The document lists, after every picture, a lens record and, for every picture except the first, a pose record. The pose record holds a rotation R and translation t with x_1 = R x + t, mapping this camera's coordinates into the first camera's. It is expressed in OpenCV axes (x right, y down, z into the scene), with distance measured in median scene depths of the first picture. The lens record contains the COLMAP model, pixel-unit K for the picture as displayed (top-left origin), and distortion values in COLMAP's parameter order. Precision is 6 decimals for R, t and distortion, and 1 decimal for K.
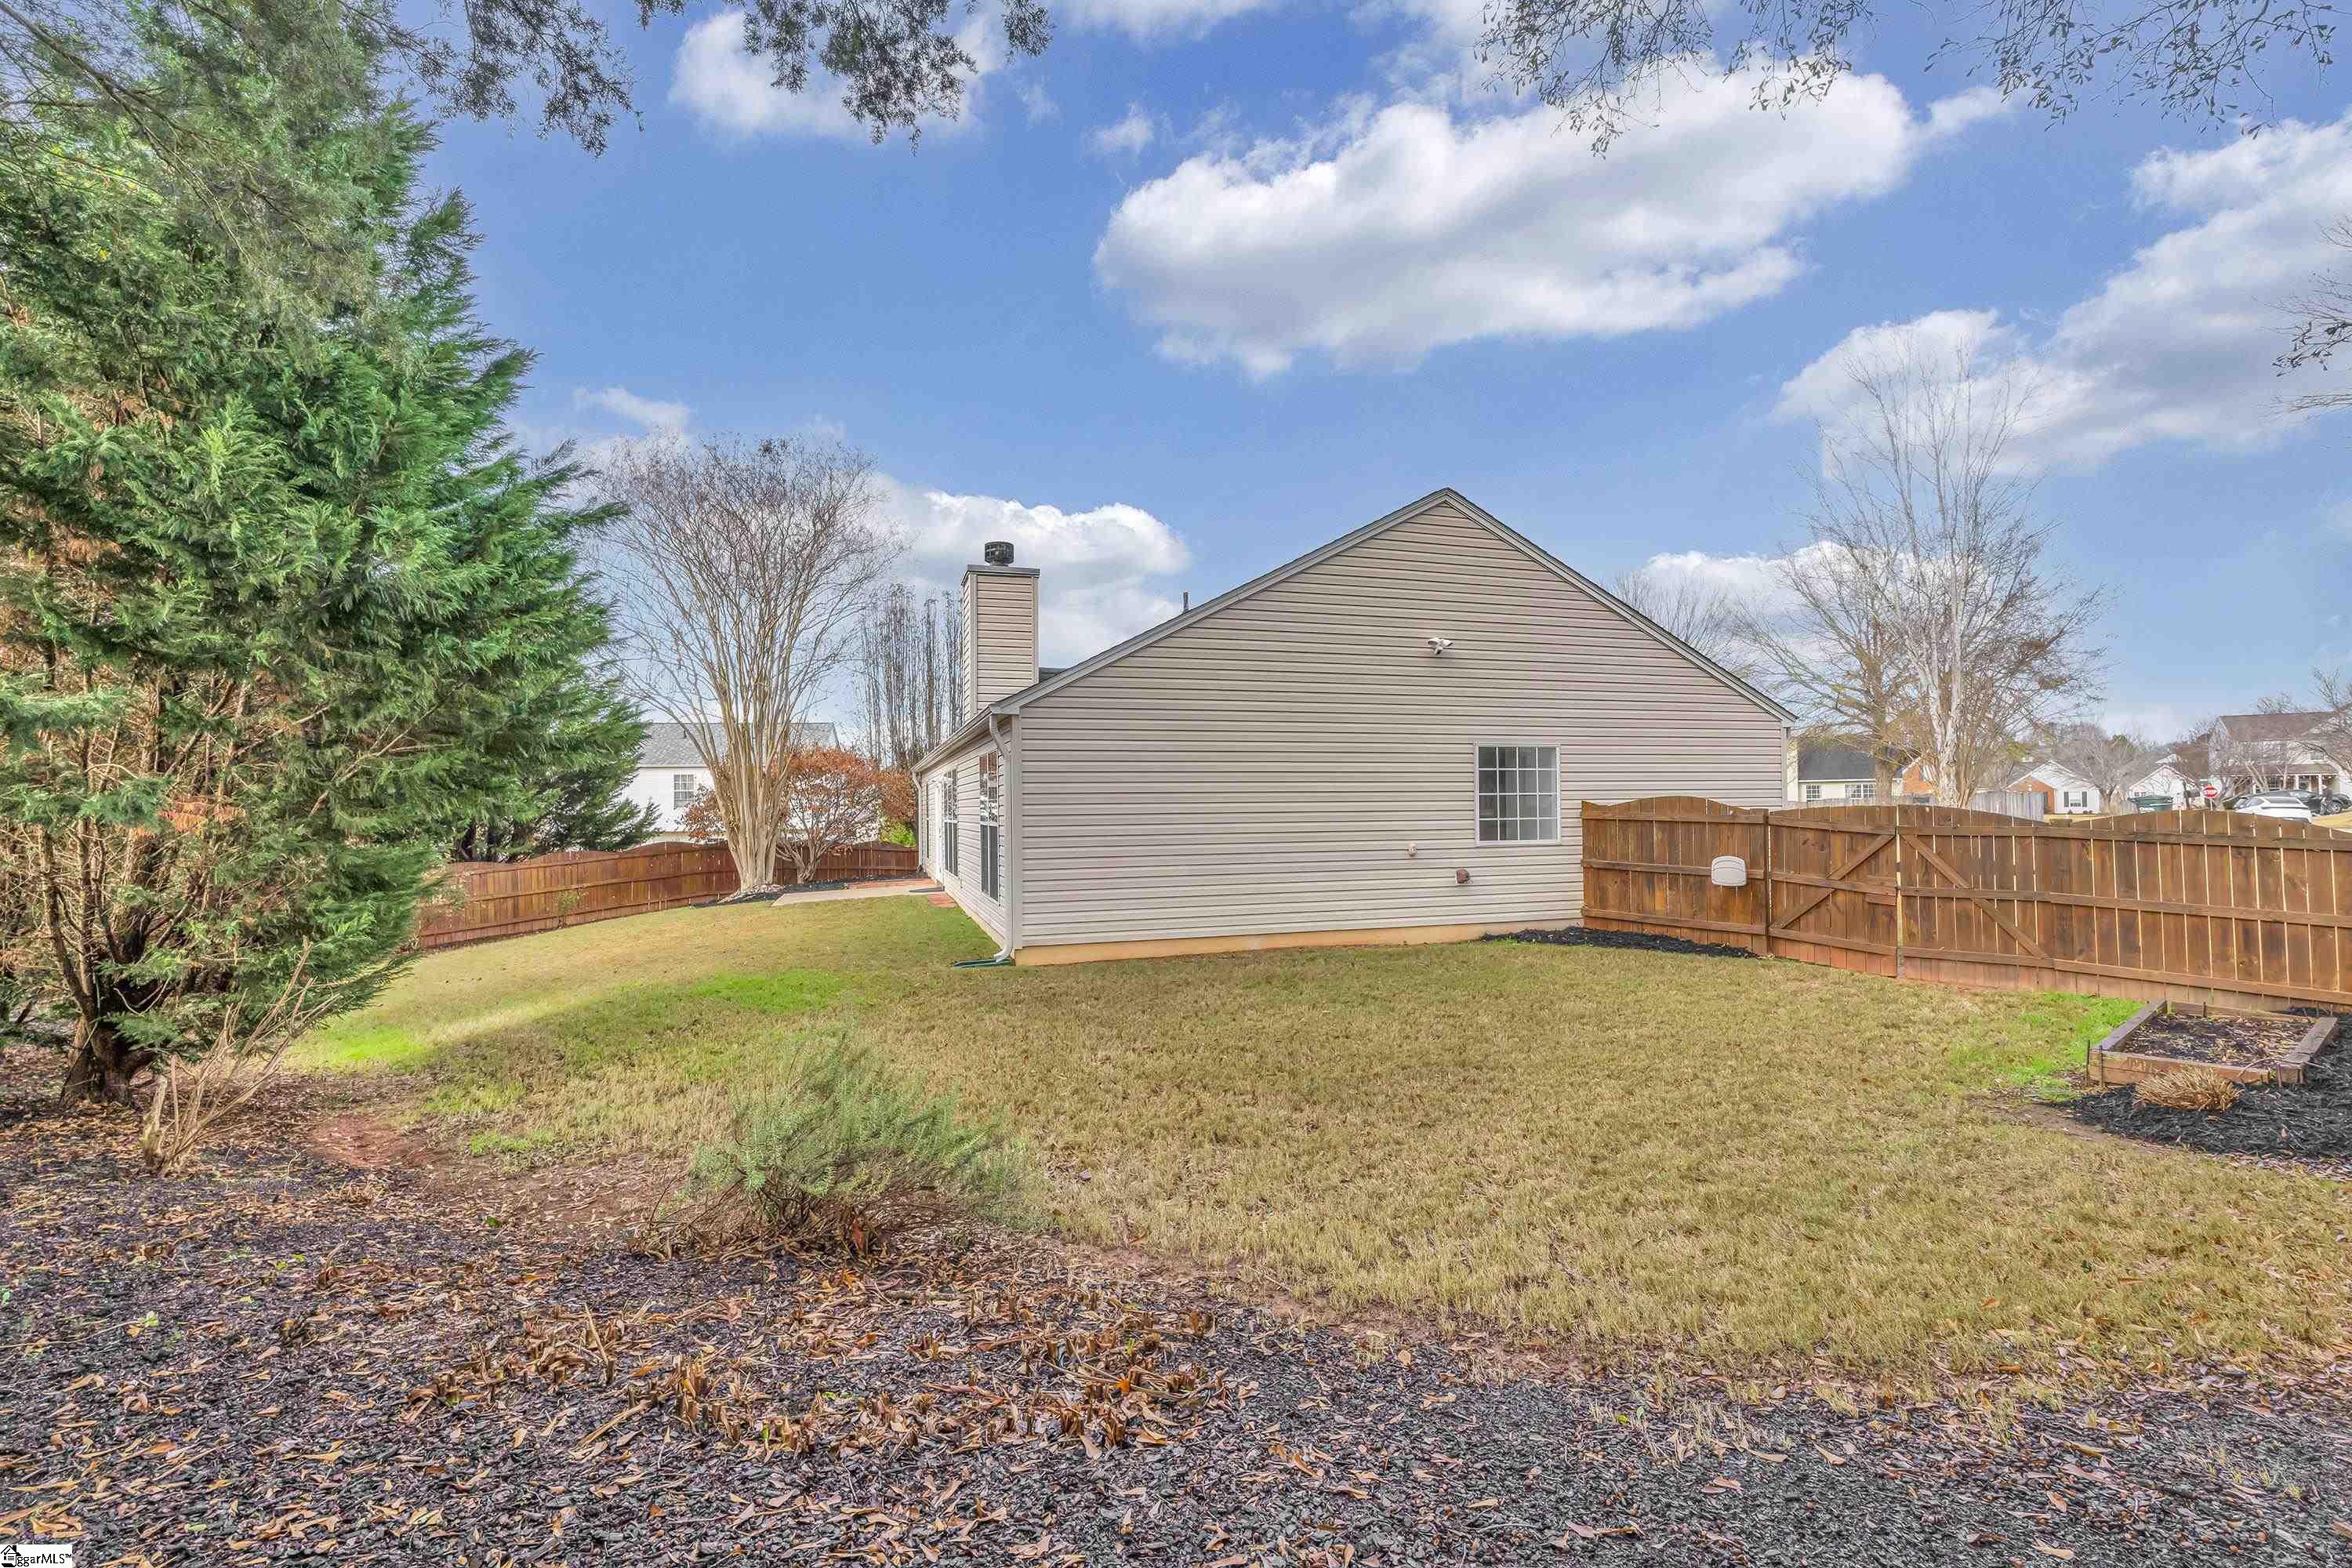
lens RADIAL K [[1035.8, 0, 1176.0], [0, 1035.8, 784.0], [0, 0, 1]] dist [-0.003002, -0.000293]
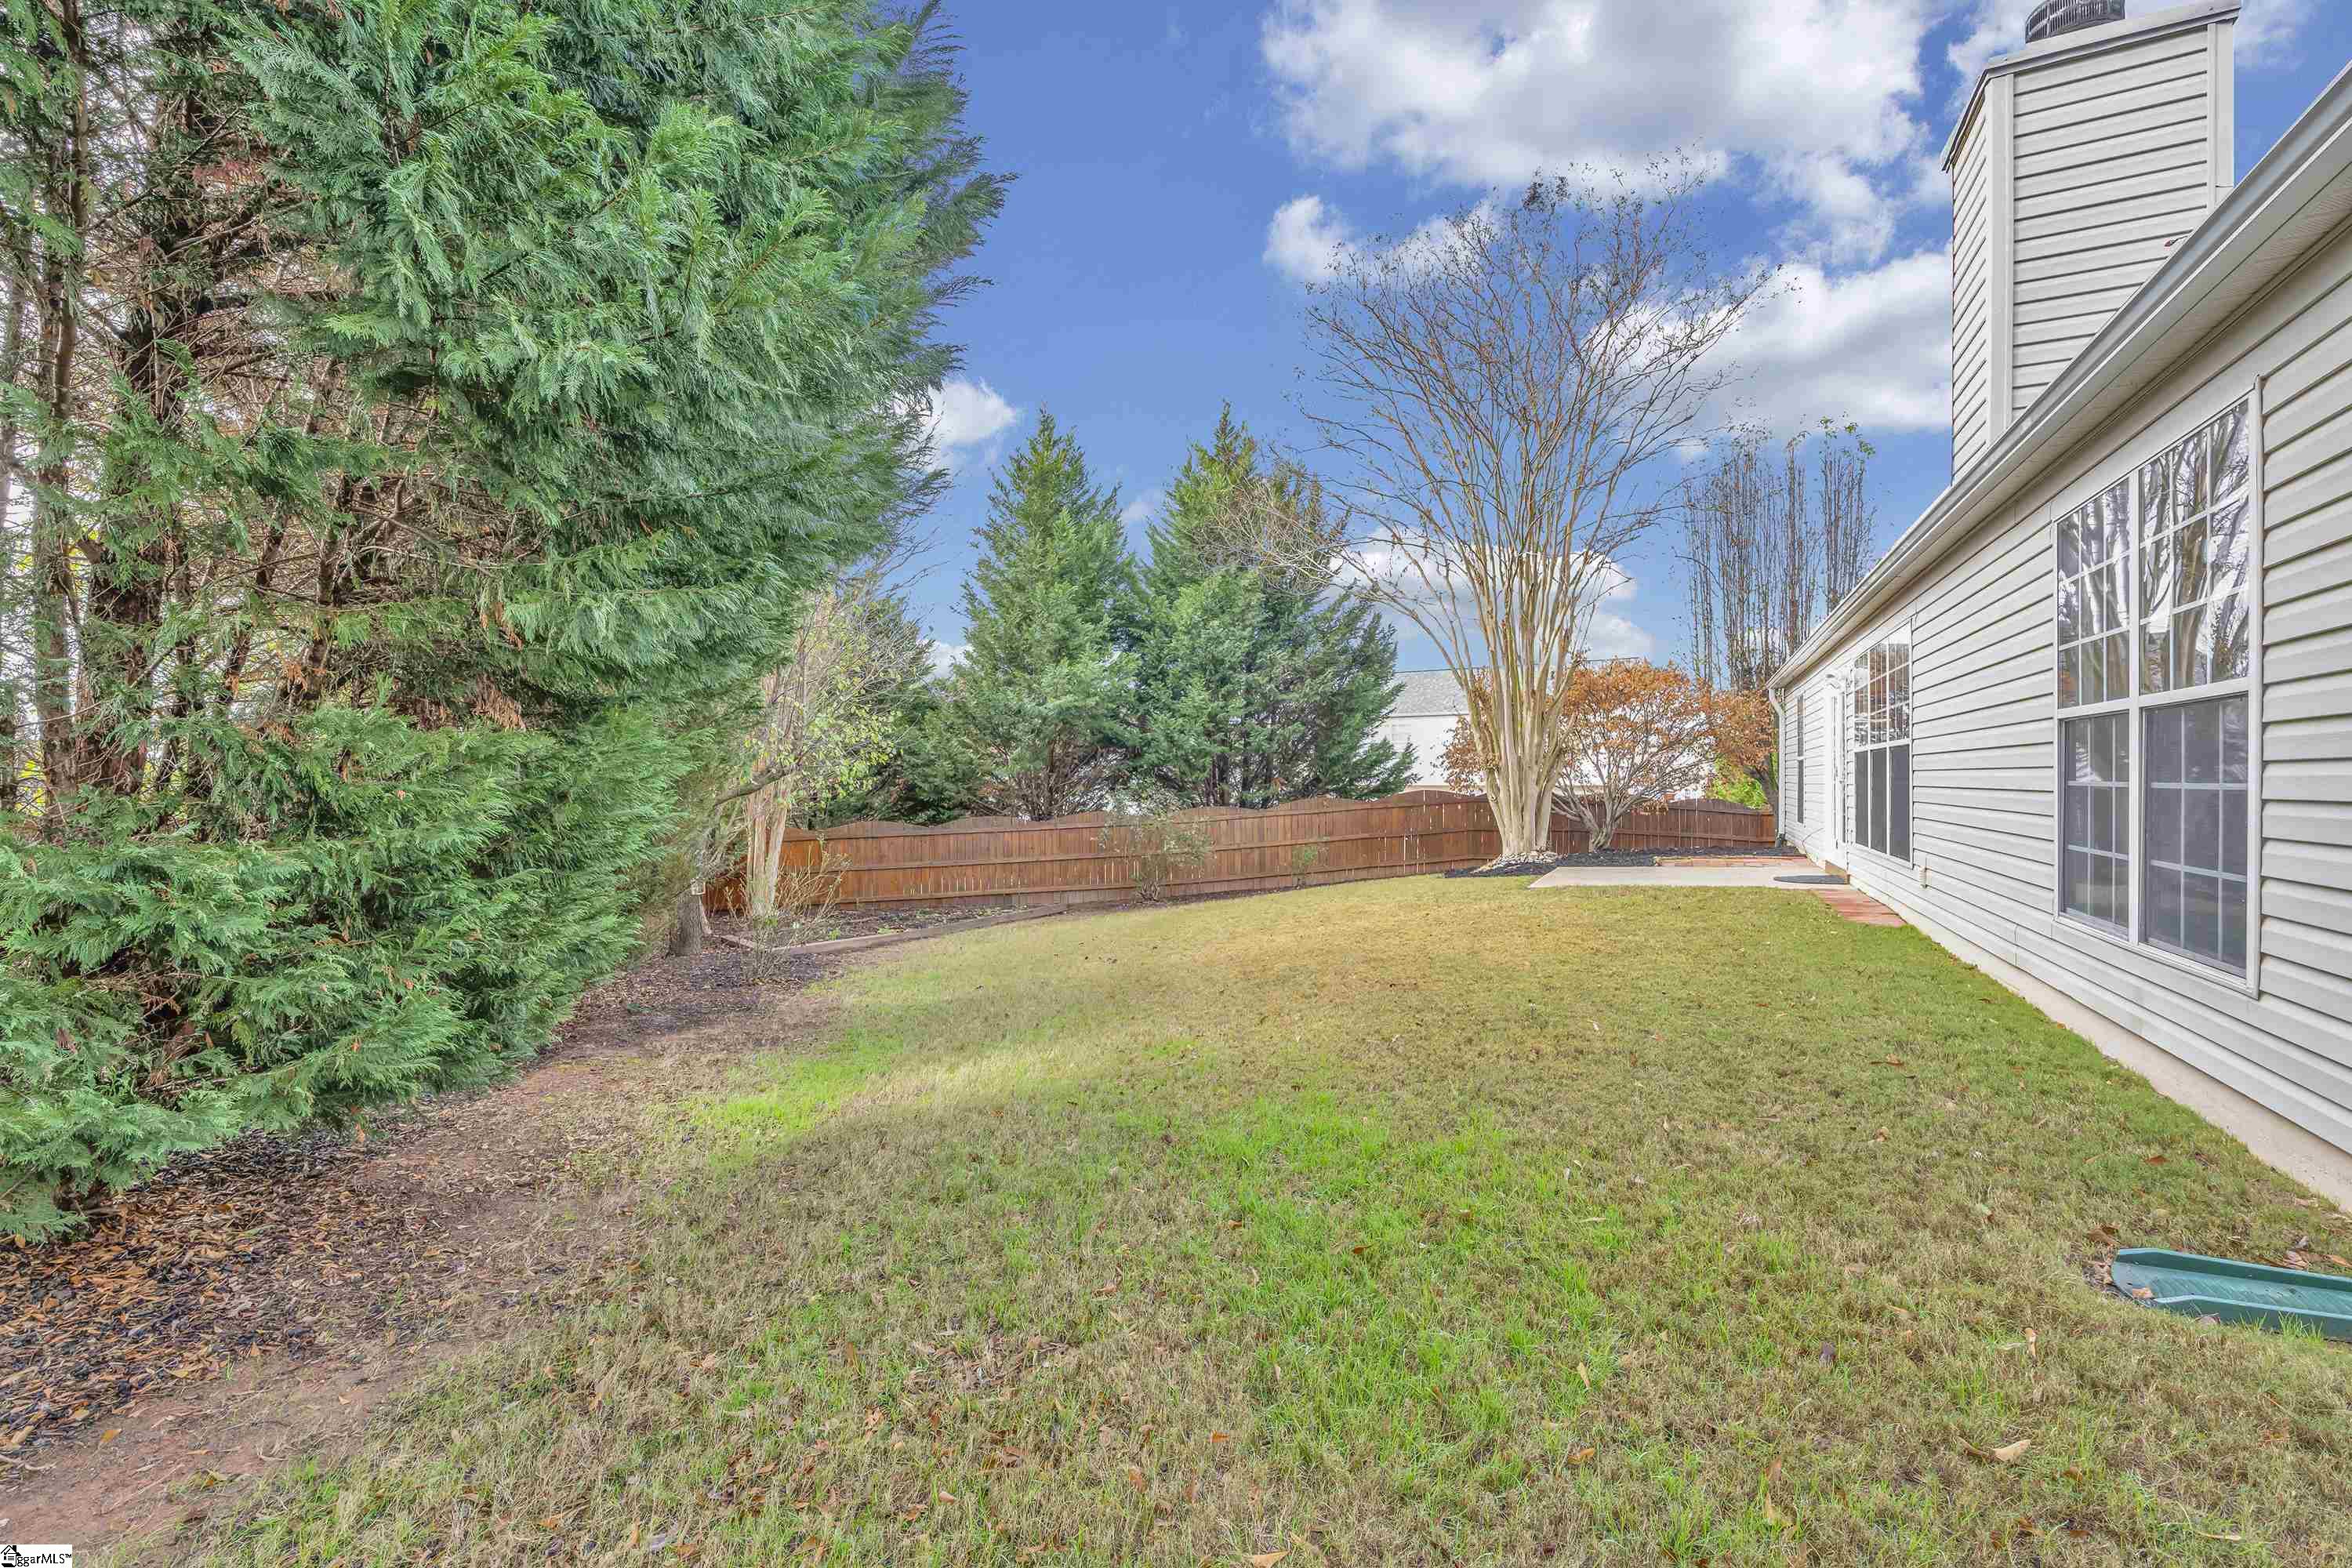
lens RADIAL K [[1035.8, 0, 1176.0], [0, 1035.8, 784.0], [0, 0, 1]] dist [-0.003002, -0.000293]
pose [[0.733433, 0.016527, -0.679561, -0.089676], [0.005500, 0.999527, 0.030244, 0.026086], [0.679740, -0.025920, 0.732995, 0.287590]]
